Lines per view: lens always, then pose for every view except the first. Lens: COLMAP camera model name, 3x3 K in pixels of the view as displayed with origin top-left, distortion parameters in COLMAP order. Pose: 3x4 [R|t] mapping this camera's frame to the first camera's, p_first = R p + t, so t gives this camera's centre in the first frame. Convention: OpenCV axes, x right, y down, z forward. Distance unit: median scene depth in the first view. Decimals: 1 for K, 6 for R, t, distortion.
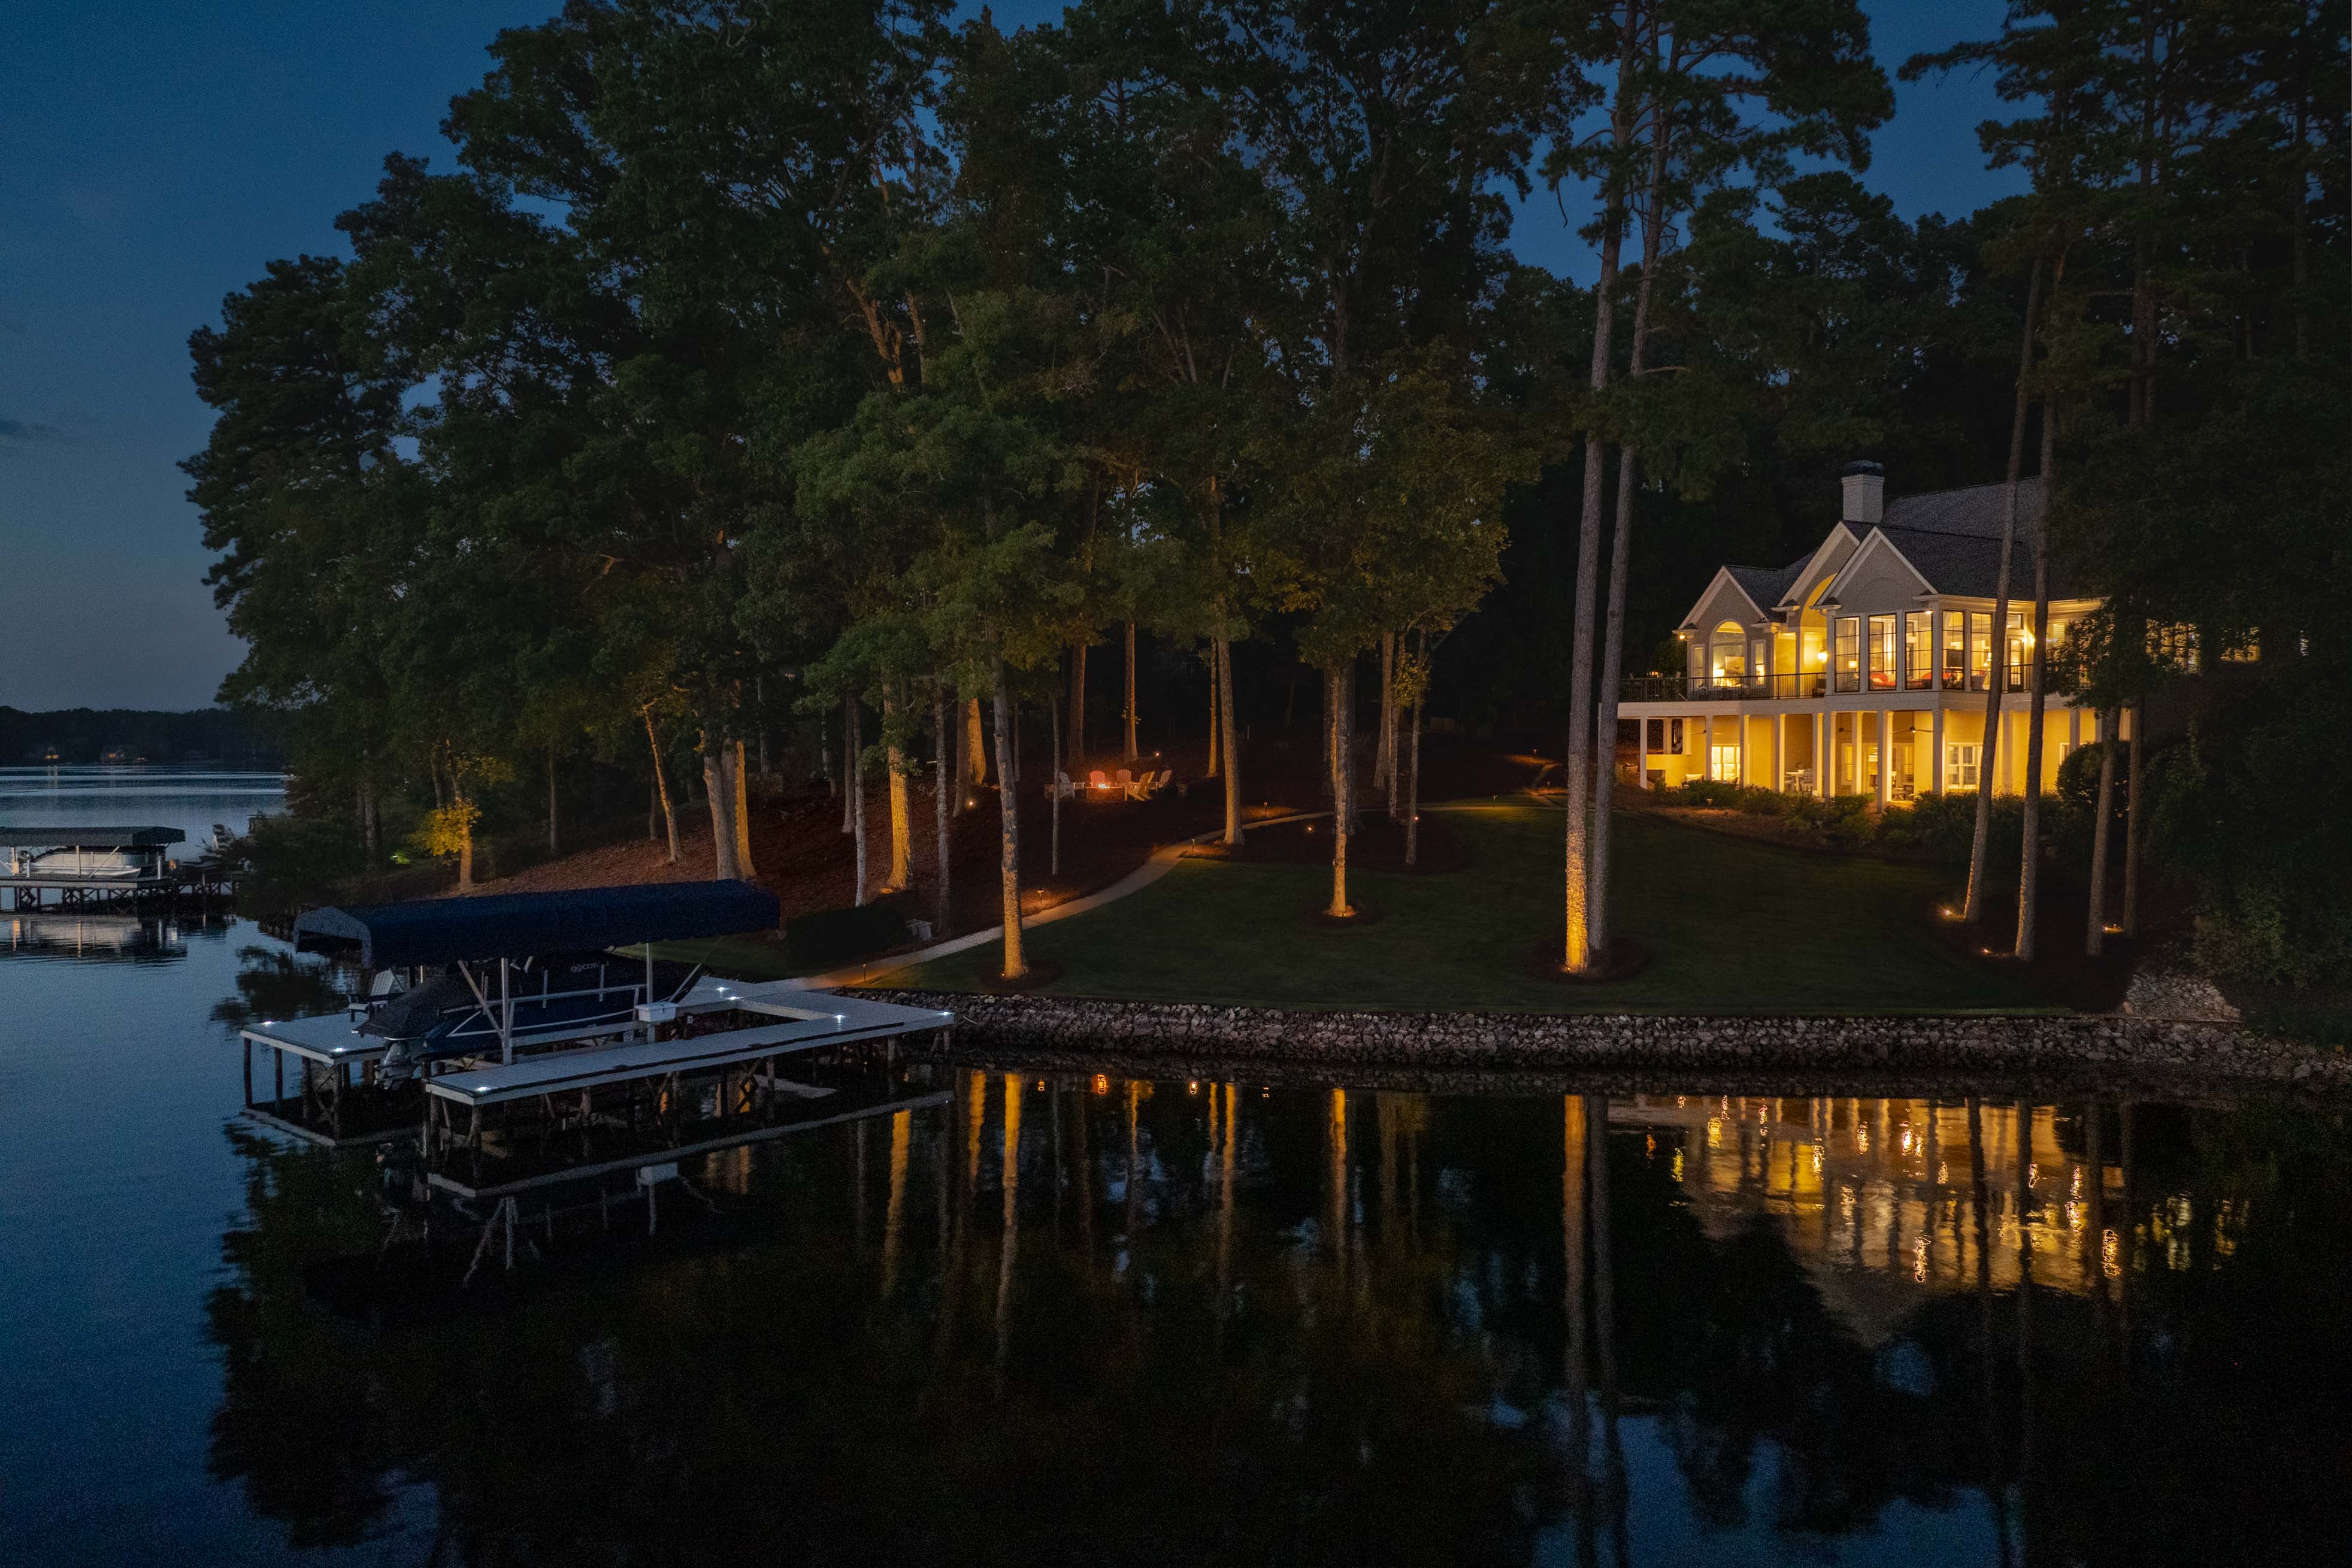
lens RADIAL K [[1676.7, 0, 1176.0], [0, 1676.7, 784.0], [0, 0, 1]] dist [-0.026571, -0.003914]
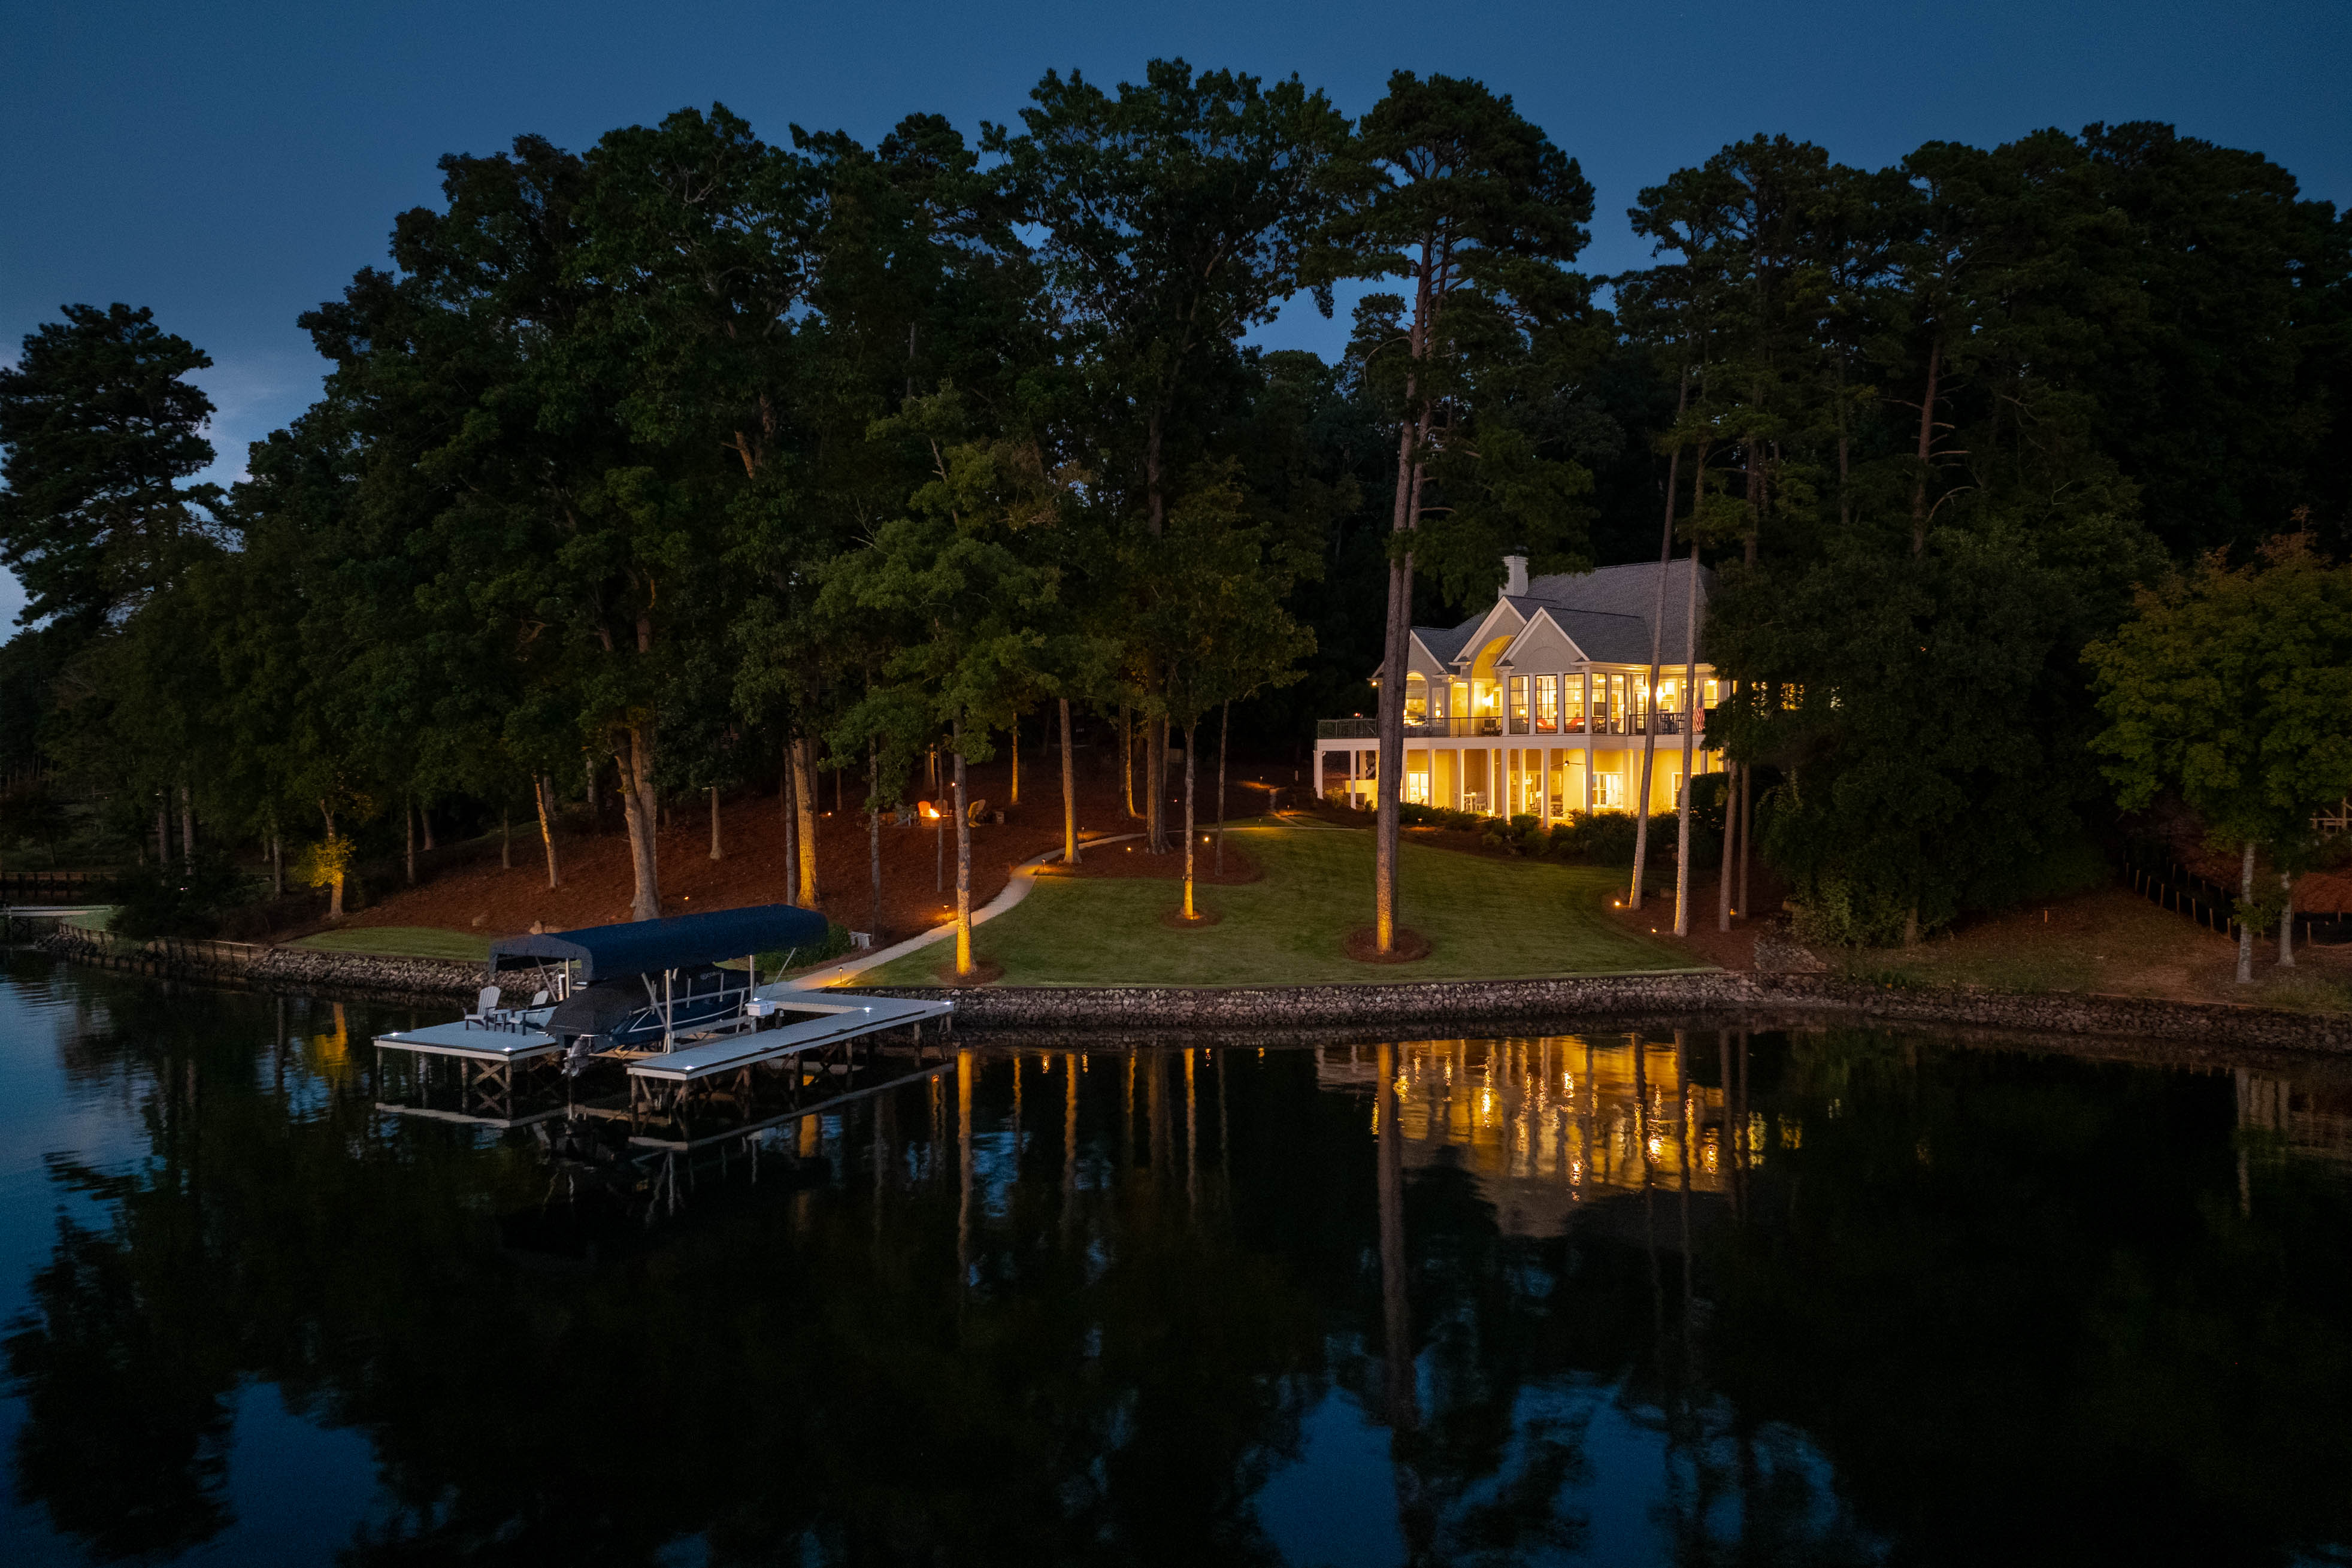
lens RADIAL K [[1676.7, 0, 1176.0], [0, 1676.7, 784.0], [0, 0, 1]] dist [-0.026571, -0.003914]
pose [[0.967685, -0.009513, 0.251983, -0.214959], [0.009875, 0.999951, -0.000172, -0.022309], [-0.251969, 0.002655, 0.967732, -0.219277]]
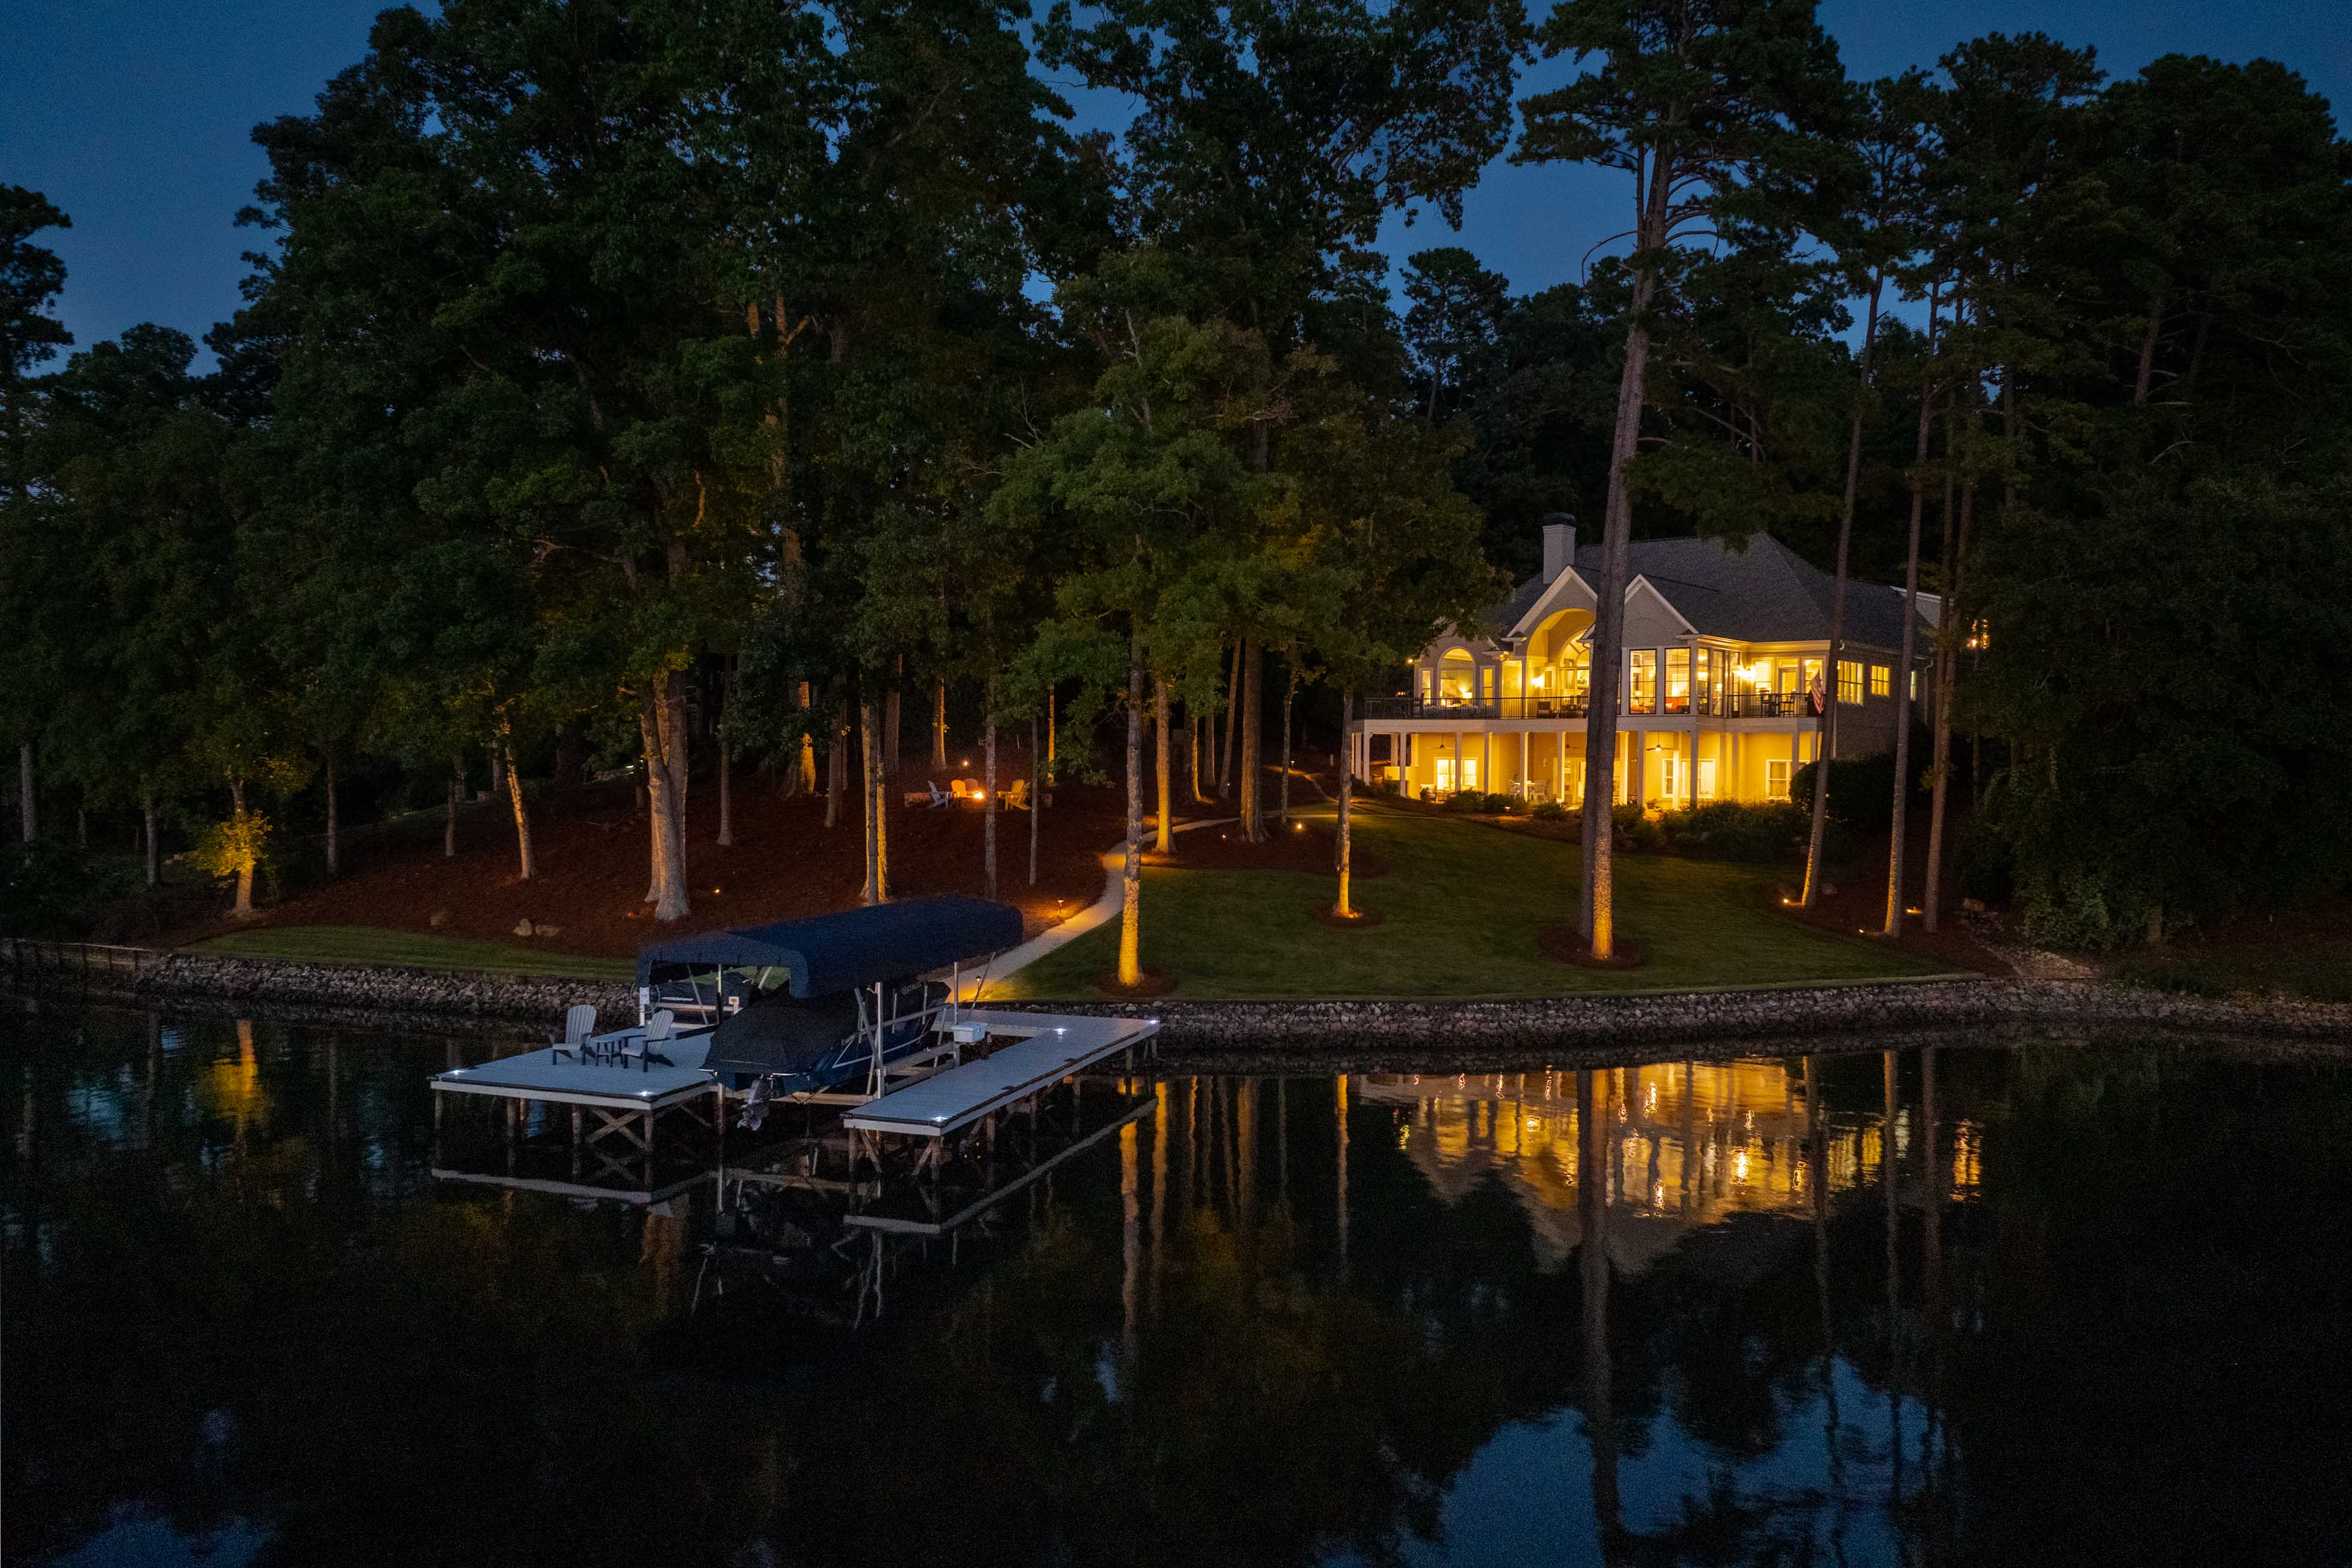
lens RADIAL K [[1666.1, 0, 1173.8], [0, 1666.1, 790.9], [0, 0, 1]] dist [-0.027406, -0.000496]
pose [[0.928871, 0.000756, 0.370402, -0.369990], [-0.001388, 0.999998, 0.001439, -0.003700], [-0.370400, -0.001851, 0.928870, 0.039625]]
